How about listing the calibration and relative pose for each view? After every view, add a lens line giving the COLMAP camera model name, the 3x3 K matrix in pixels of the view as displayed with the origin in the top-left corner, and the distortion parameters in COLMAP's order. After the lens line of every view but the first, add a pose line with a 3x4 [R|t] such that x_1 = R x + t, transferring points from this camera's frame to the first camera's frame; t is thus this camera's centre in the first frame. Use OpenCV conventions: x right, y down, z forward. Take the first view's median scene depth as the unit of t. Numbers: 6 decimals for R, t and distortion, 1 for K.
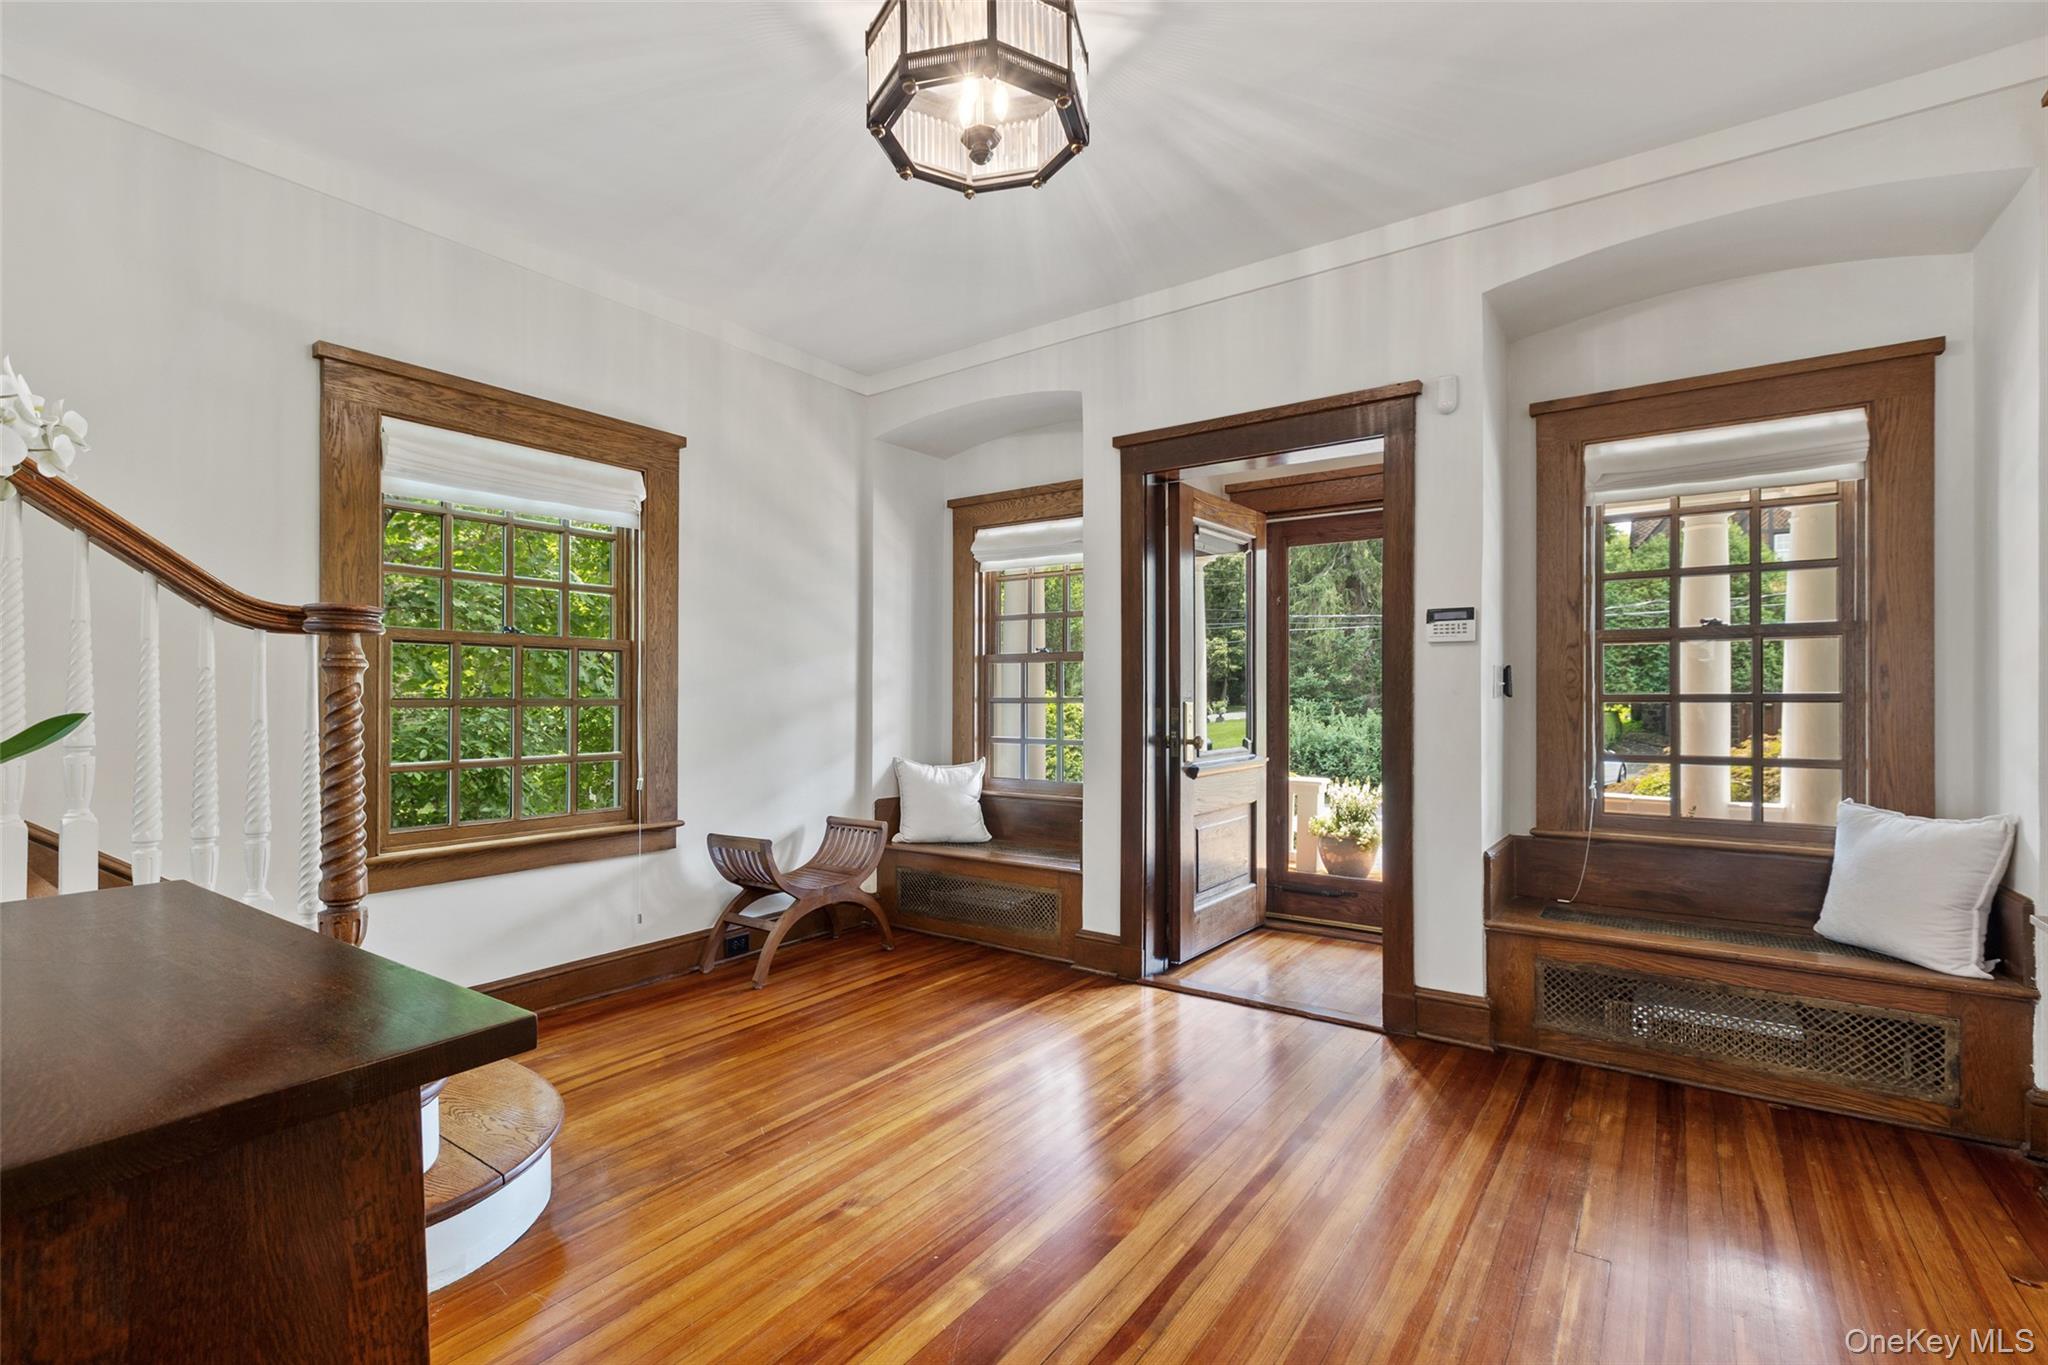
lens RADIAL K [[927.7, 0, 1025.9], [0, 927.7, 694.6], [0, 0, 1]] dist [0.015653, 0.000218]
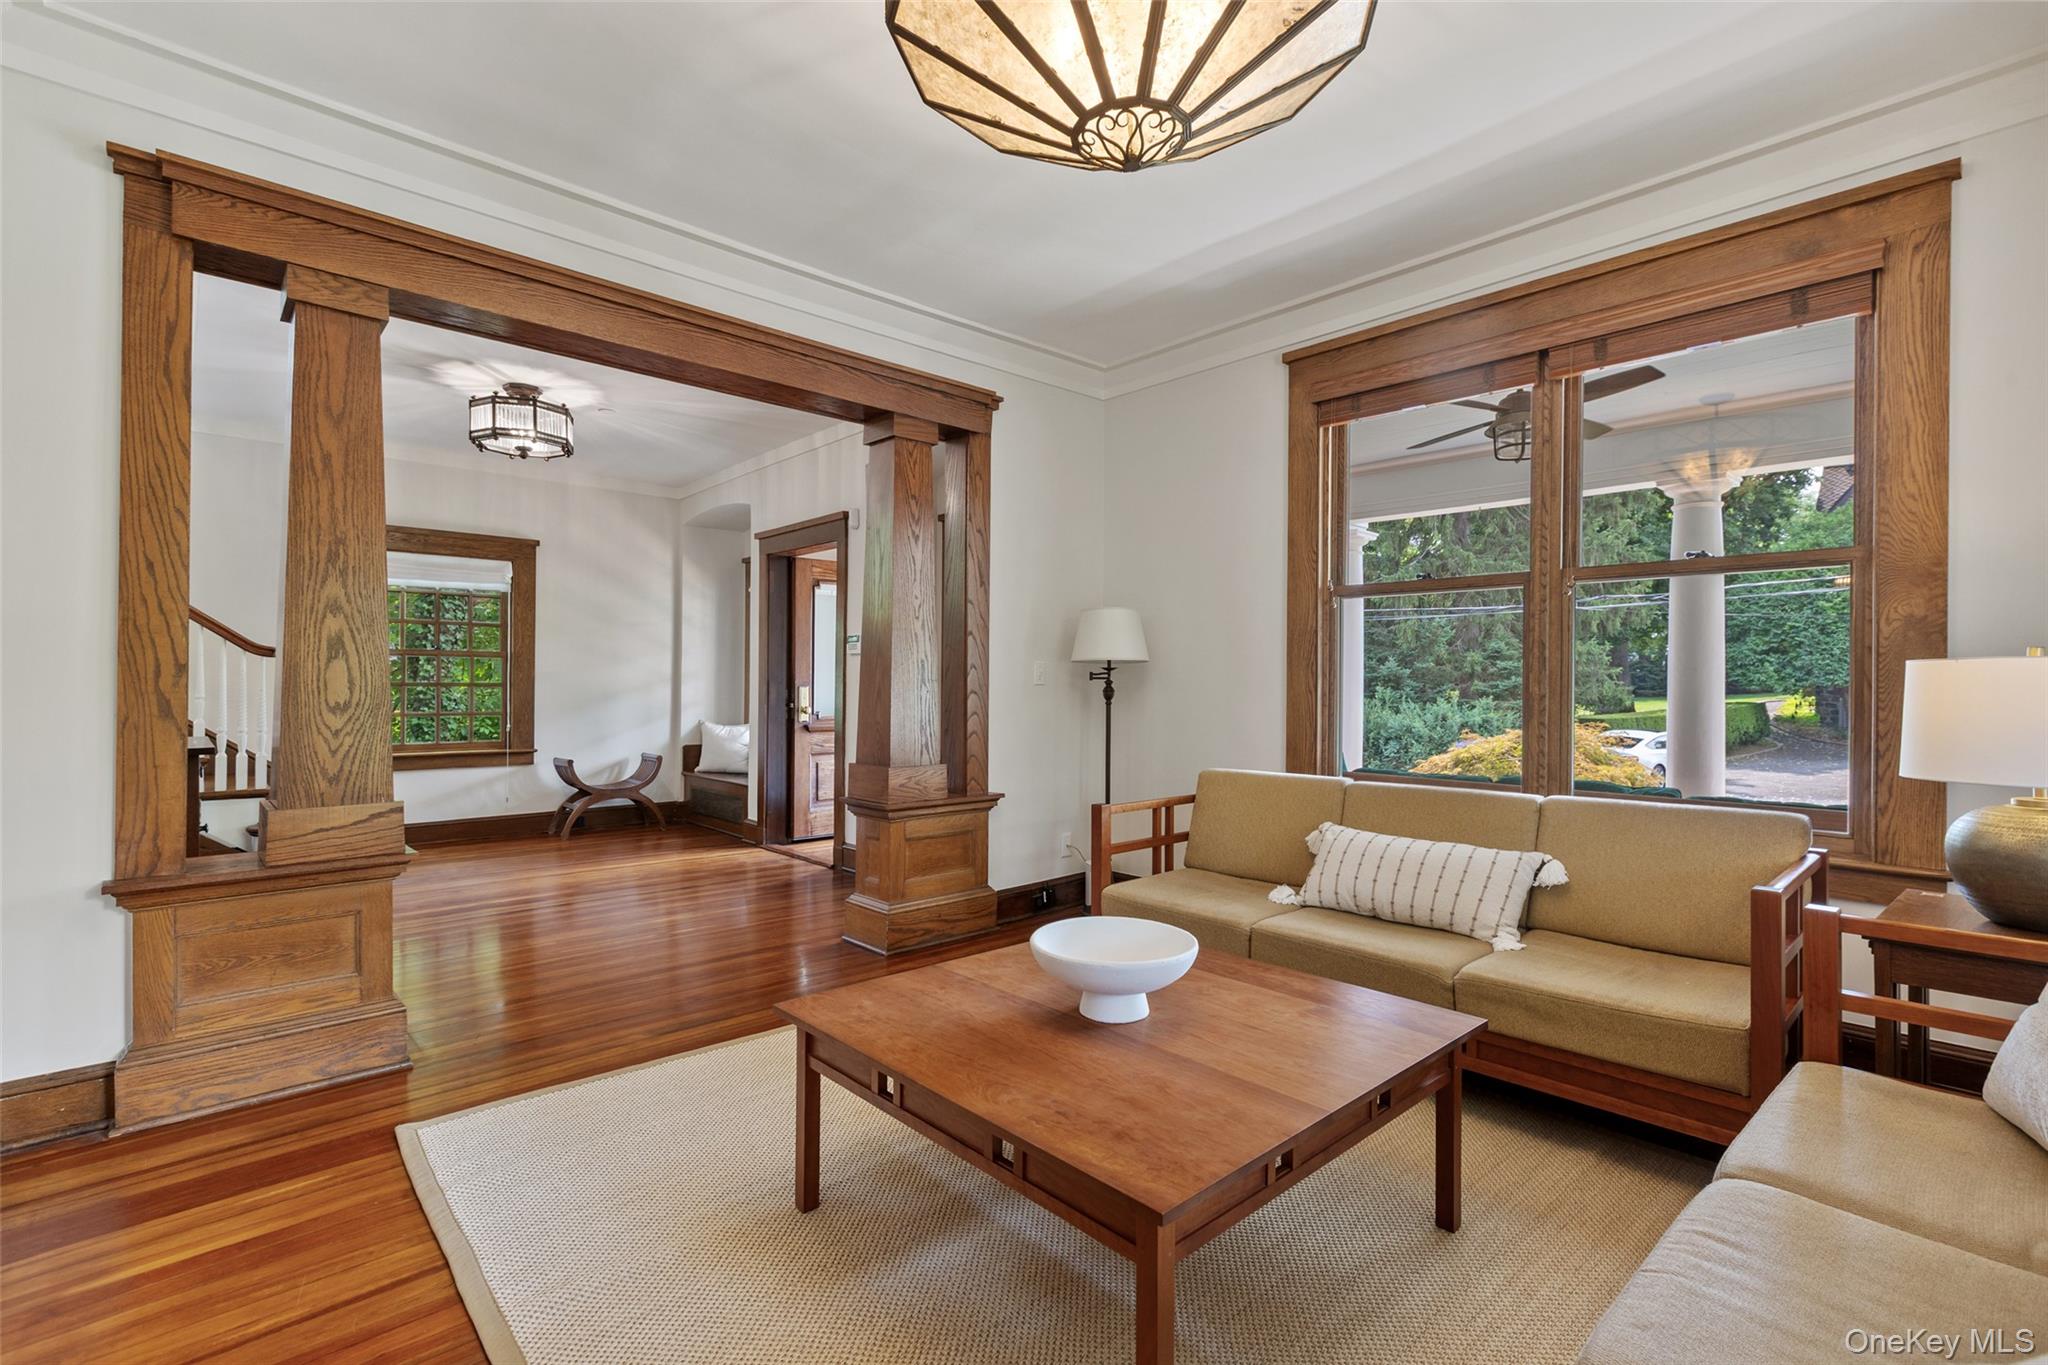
lens RADIAL K [[927.7, 0, 1024.5], [0, 927.7, 677.3], [0, 0, 1]] dist [0.015653, 0.000218]
pose [[0.976961, 0.006192, -0.213326, 0.852019], [-0.006779, 0.999975, -0.002021, -0.008272], [0.213309, 0.003420, 0.976979, -0.523279]]
